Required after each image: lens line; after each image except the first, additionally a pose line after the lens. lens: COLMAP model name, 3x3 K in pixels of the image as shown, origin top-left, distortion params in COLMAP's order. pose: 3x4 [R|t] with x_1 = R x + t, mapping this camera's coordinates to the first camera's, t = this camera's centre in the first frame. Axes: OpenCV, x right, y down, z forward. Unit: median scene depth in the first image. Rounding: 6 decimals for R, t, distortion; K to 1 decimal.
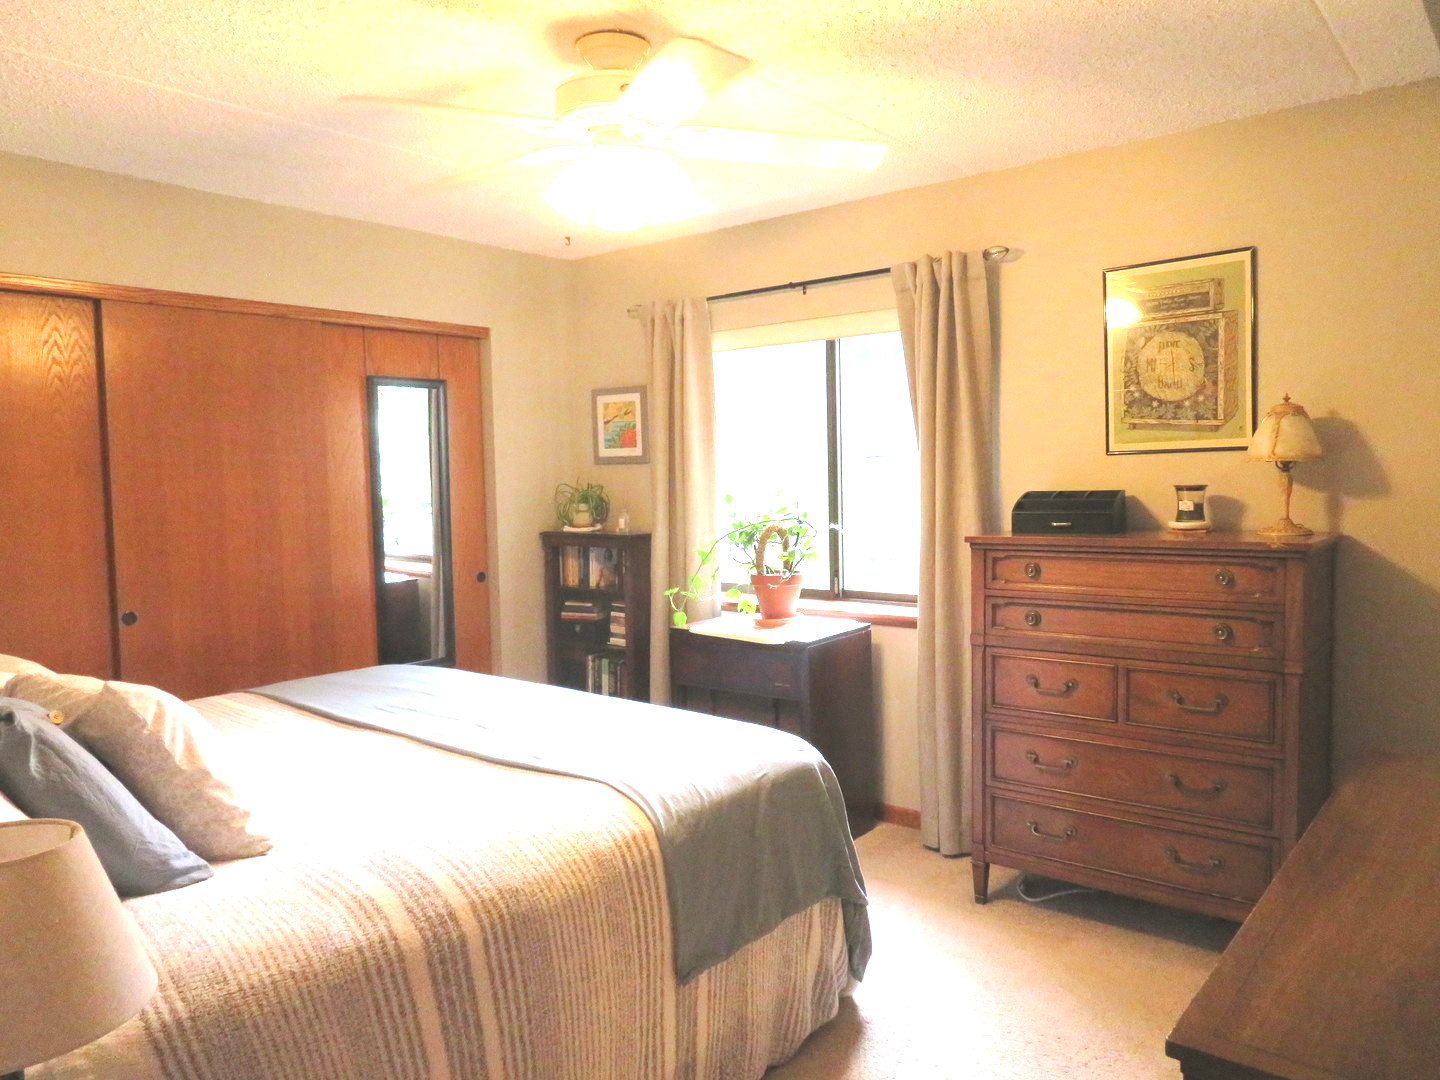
lens RADIAL K [[1029.4, 0, 722.2], [0, 1029.4, 544.5], [0, 0, 1]] dist [-0.006802, -0.000984]
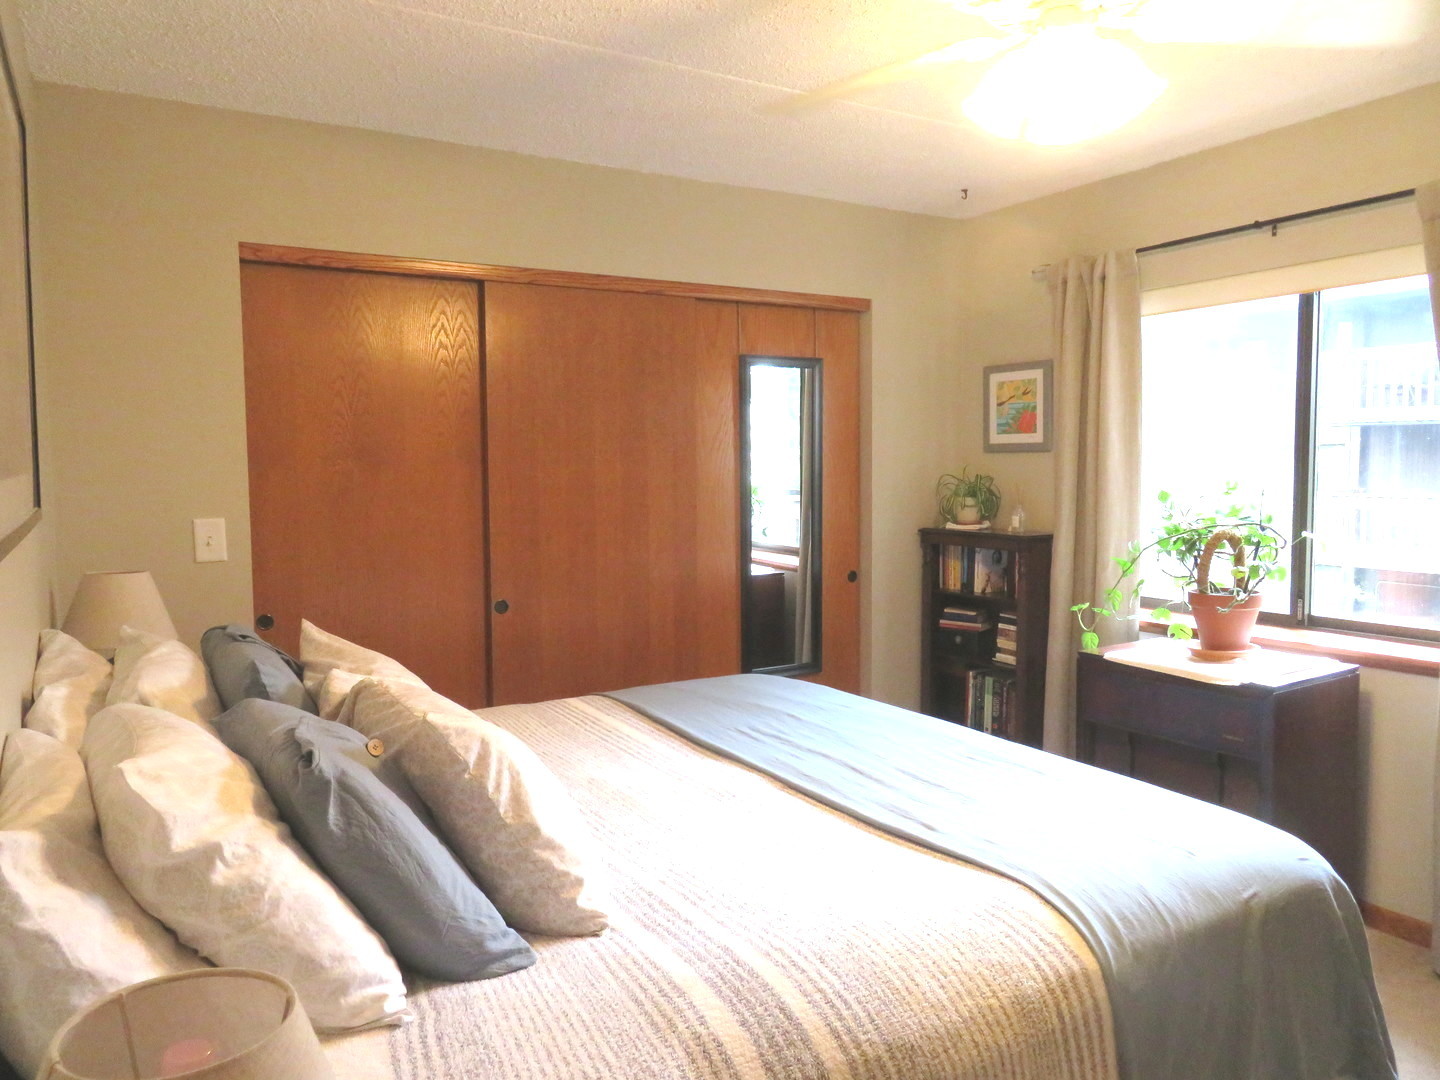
lens RADIAL K [[1029.4, 0, 722.2], [0, 1029.4, 544.5], [0, 0, 1]] dist [-0.006802, -0.000984]
pose [[0.940229, 0.035679, -0.338668, -0.048872], [-0.031758, 0.999349, 0.017116, -0.011059], [0.339058, -0.005338, 0.940750, 0.147508]]
